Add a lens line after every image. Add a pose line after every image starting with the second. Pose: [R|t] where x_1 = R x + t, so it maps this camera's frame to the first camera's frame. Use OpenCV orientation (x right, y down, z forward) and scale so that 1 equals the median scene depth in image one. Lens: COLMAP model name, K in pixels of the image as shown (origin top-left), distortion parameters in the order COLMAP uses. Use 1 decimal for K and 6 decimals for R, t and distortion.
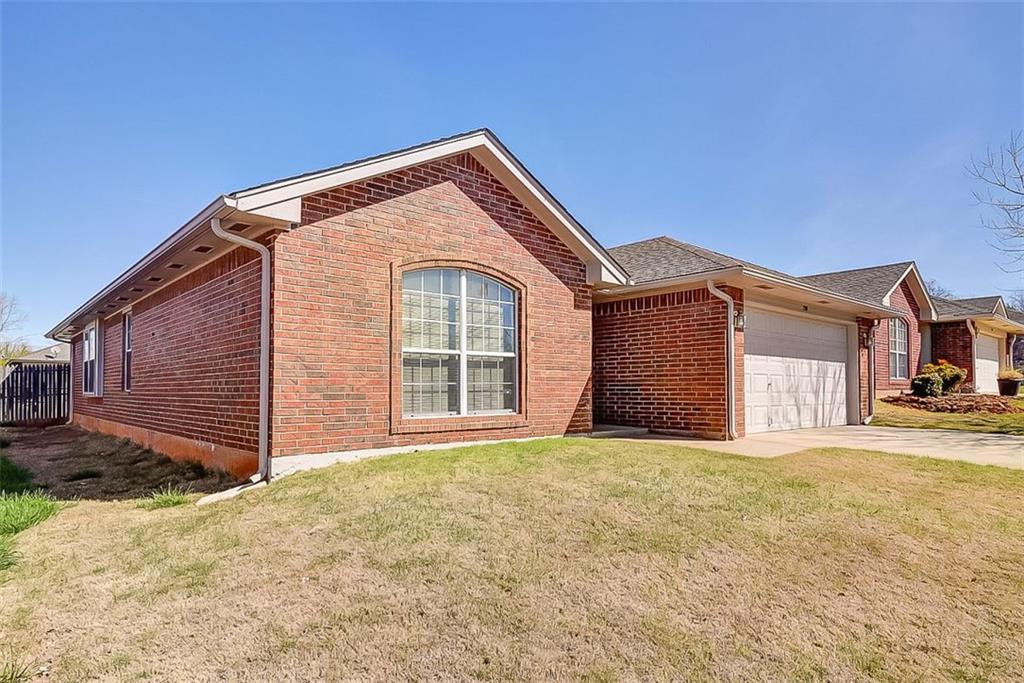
lens RADIAL K [[601.2, 0, 507.7], [0, 601.2, 375.5], [0, 0, 1]] dist [0.001859, 0.001040]
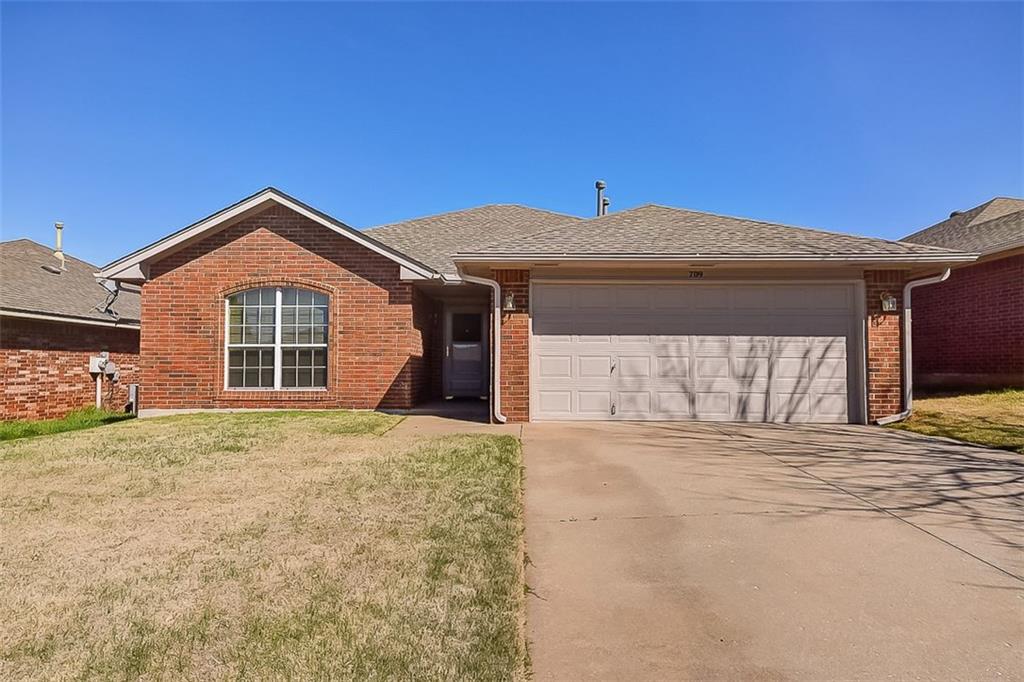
lens RADIAL K [[595.5, 0, 512.0], [0, 595.5, 341.0], [0, 0, 1]] dist [0.016501, 0.000626]
pose [[0.731858, -0.029670, -0.680810, 1.123353], [0.012566, 0.999469, -0.030050, 0.000481], [0.681341, 0.013437, 0.731843, 0.307212]]
